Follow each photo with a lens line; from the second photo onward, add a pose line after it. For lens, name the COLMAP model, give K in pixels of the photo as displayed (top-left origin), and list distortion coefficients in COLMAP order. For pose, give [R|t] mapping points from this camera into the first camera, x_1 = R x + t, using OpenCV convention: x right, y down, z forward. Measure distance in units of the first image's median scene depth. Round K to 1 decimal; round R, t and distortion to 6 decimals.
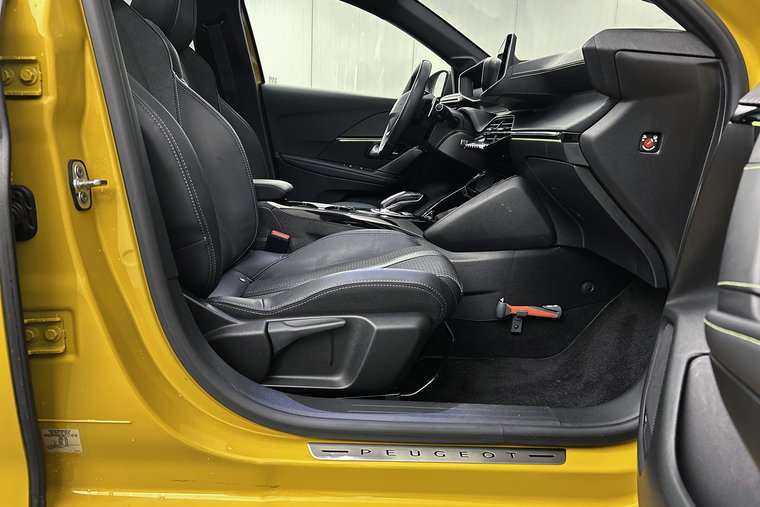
lens RADIAL K [[572.9, 0, 376.5], [0, 572.9, 249.2], [0, 0, 1]] dist [0.059493, -0.060958]
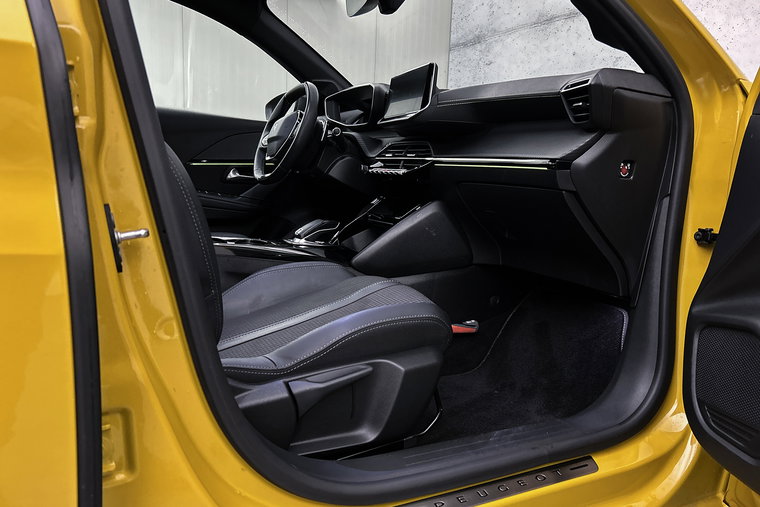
lens RADIAL K [[572.9, 0, 378.5], [0, 572.9, 258.3], [0, 0, 1]] dist [0.059493, -0.060958]
pose [[0.910757, -0.073206, 0.406401, -0.389212], [0.080350, 0.996767, -0.000517, -0.043885], [-0.405049, 0.033125, 0.913695, 0.149762]]
